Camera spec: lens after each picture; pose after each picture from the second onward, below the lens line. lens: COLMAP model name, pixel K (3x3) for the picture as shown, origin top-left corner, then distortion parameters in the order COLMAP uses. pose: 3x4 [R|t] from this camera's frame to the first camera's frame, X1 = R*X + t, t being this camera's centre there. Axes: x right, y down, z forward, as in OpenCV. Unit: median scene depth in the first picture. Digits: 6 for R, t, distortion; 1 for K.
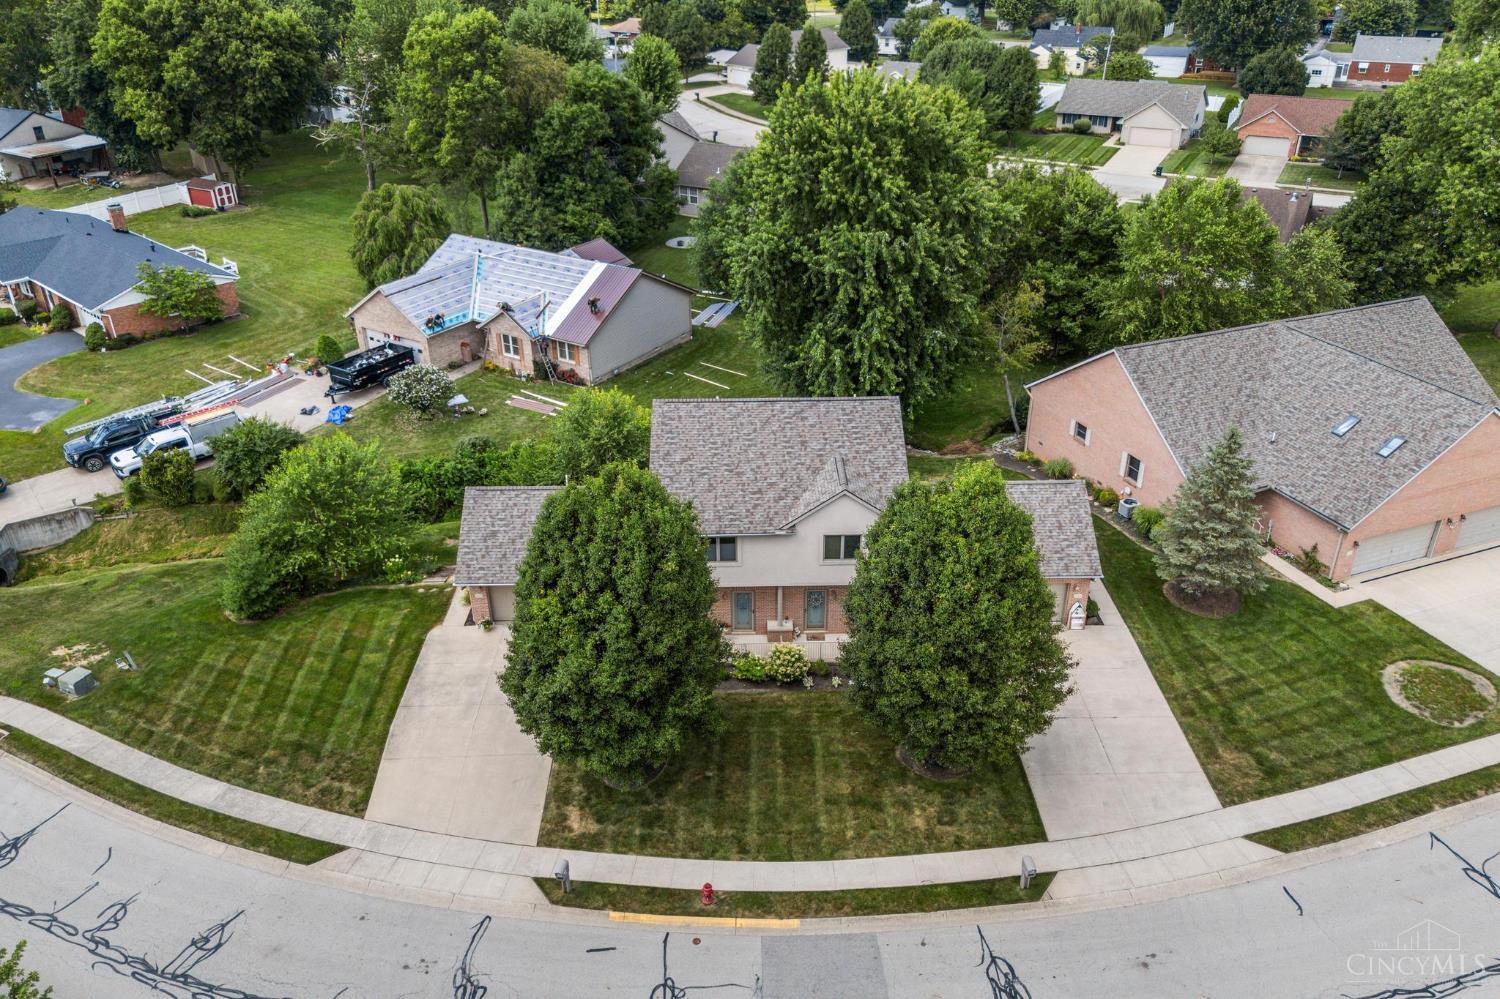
lens RADIAL K [[1131.9, 0, 750.8], [0, 1131.9, 501.2], [0, 0, 1]] dist [0.056644, -0.047419]
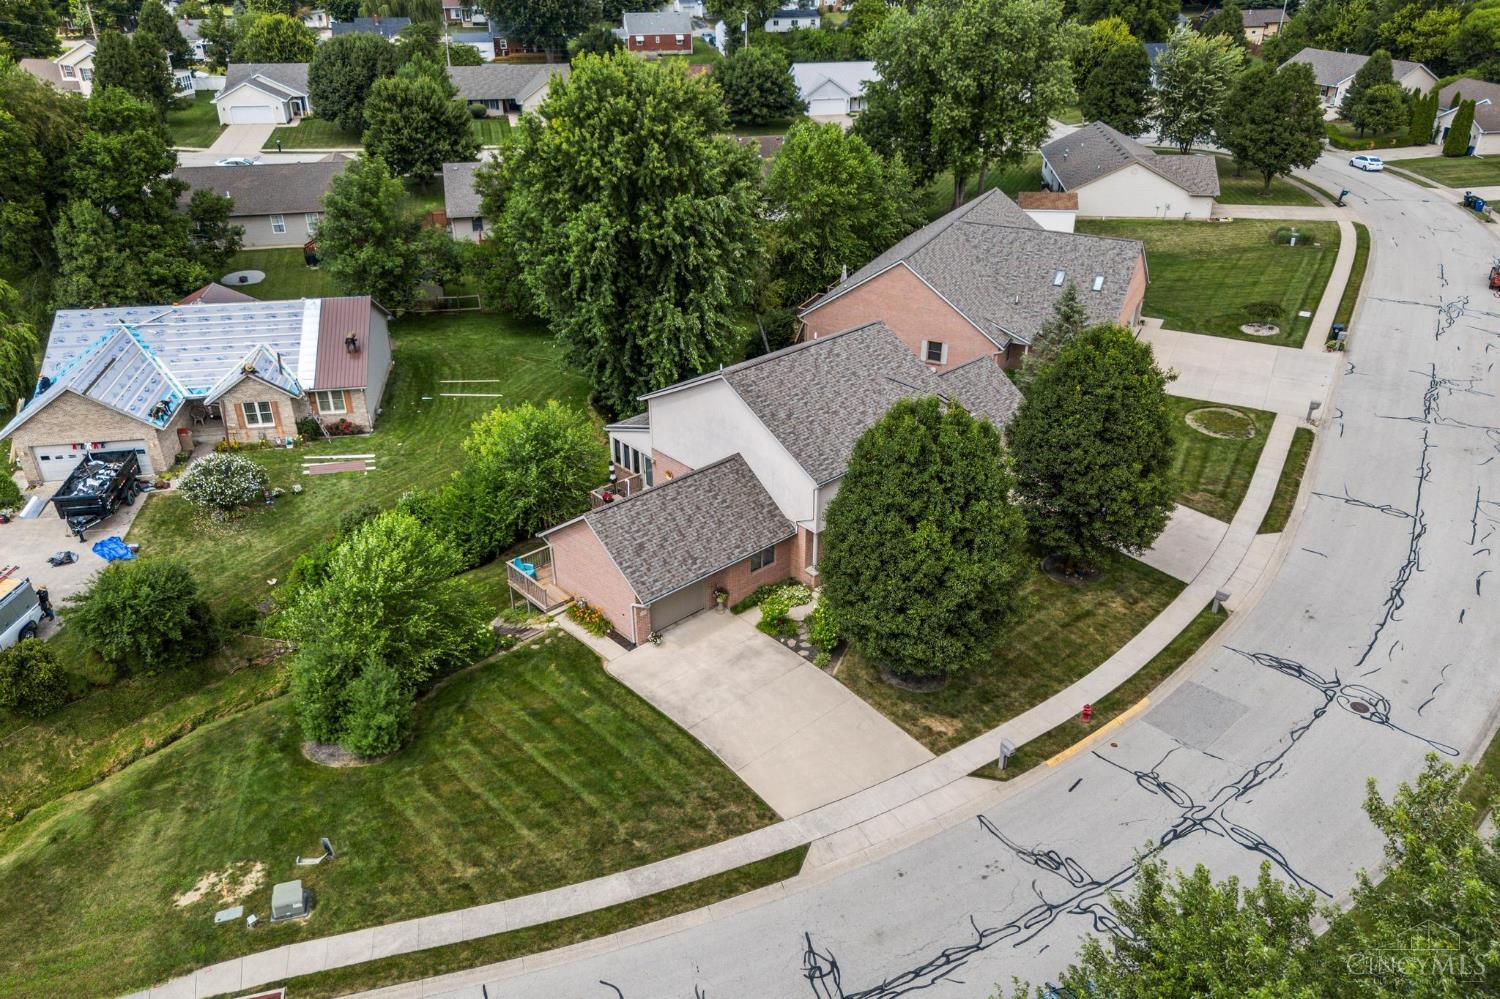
lens RADIAL K [[1131.9, 0, 764.2], [0, 1131.9, 501.0], [0, 0, 1]] dist [0.056644, -0.047419]
pose [[0.743110, -0.312664, 0.591633, -0.719364], [0.309691, 0.944438, 0.110131, -0.083048], [-0.593194, 0.101384, 0.798650, 0.163855]]
